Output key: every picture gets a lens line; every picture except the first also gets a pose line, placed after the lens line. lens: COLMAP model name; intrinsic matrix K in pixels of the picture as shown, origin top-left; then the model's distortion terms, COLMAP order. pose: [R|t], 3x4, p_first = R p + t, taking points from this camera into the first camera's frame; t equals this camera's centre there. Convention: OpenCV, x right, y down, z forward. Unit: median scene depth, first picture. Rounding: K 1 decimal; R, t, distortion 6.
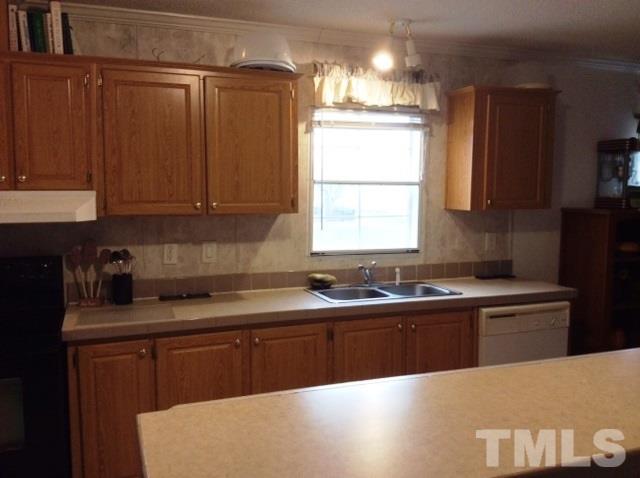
lens RADIAL K [[571.4, 0, 320.0], [0, 571.4, 239.0], [0, 0, 1]] dist [0.062563, -0.007617]
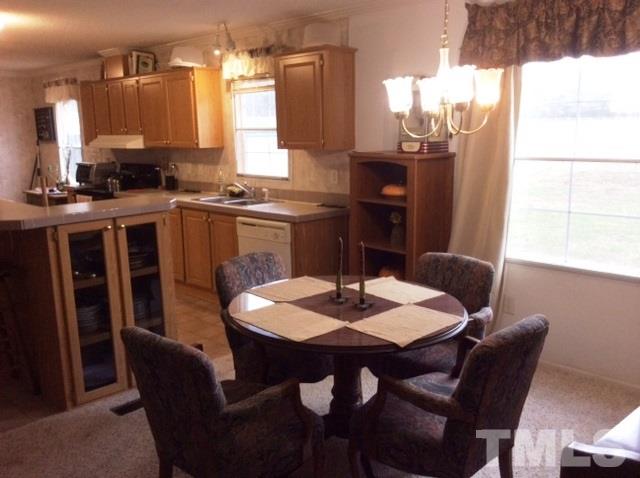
lens RADIAL K [[571.4, 0, 320.0], [0, 571.4, 239.0], [0, 0, 1]] dist [0.062563, -0.007617]
pose [[0.436697, 0.156898, -0.885821, 1.544369], [-0.068015, 0.987614, 0.141397, -0.039055], [0.897034, -0.001498, 0.441959, 0.503312]]
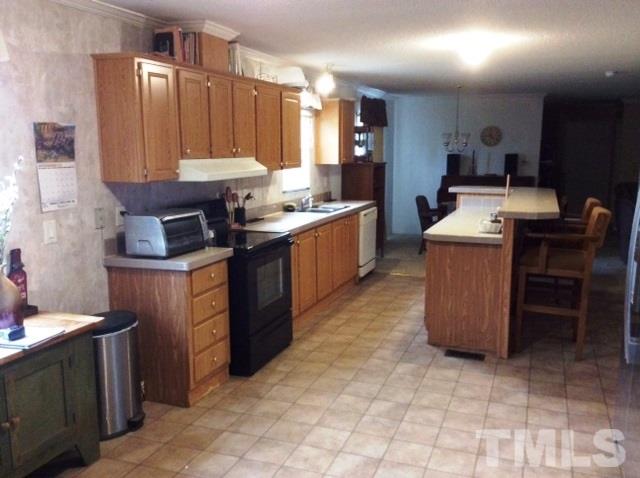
lens RADIAL K [[571.4, 0, 320.0], [0, 571.4, 239.0], [0, 0, 1]] dist [0.062563, -0.007617]
pose [[0.664479, -0.115736, 0.738290, -1.230377], [0.050844, 0.992647, 0.109848, -0.016029], [-0.745575, -0.035454, 0.665478, -0.228287]]
